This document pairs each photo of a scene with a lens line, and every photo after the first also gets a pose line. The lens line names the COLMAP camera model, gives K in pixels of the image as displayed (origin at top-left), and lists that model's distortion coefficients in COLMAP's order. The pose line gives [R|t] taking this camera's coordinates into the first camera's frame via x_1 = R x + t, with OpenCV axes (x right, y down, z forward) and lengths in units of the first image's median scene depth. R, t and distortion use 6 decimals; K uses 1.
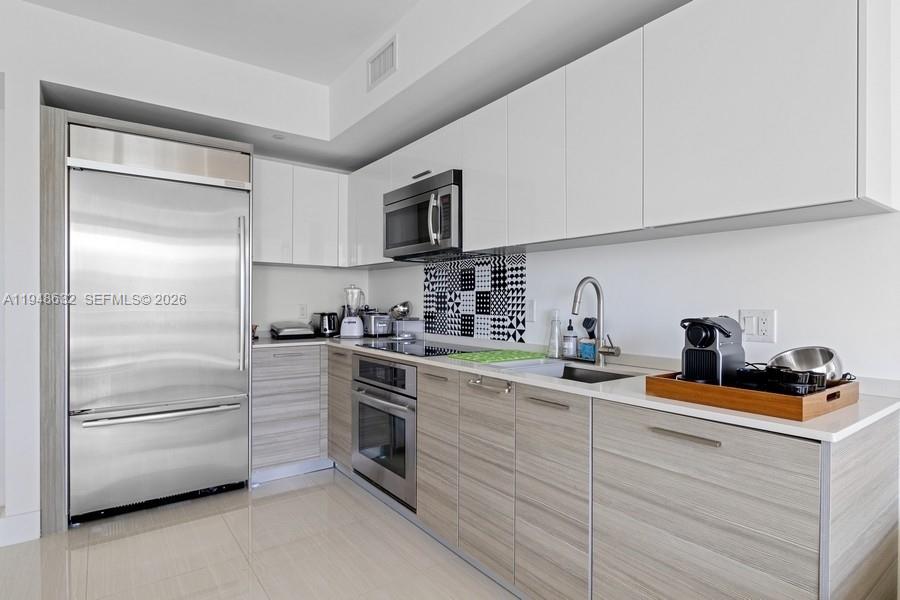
lens RADIAL K [[478.3, 0, 447.9], [0, 478.3, 309.4], [0, 0, 1]] dist [-0.000065, -0.000701]
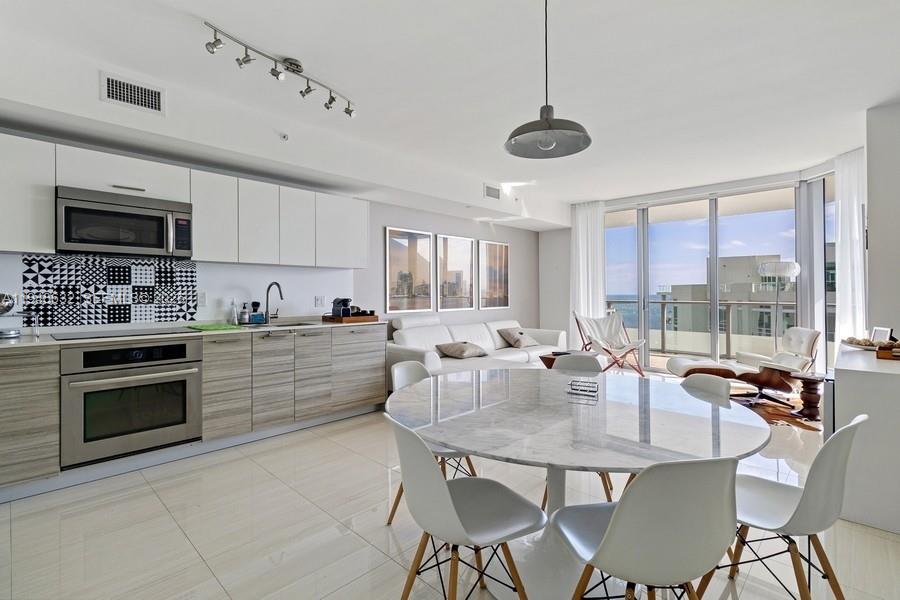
lens RADIAL K [[422.8, 0, 454.9], [0, 422.8, 295.1], [0, 0, 1]] dist [0.009833, -0.000515]
pose [[-0.175745, -0.009358, 0.984391, -1.202799], [0.015904, 0.999797, 0.012344, -0.013642], [-0.984307, 0.017826, -0.175560, 0.375526]]
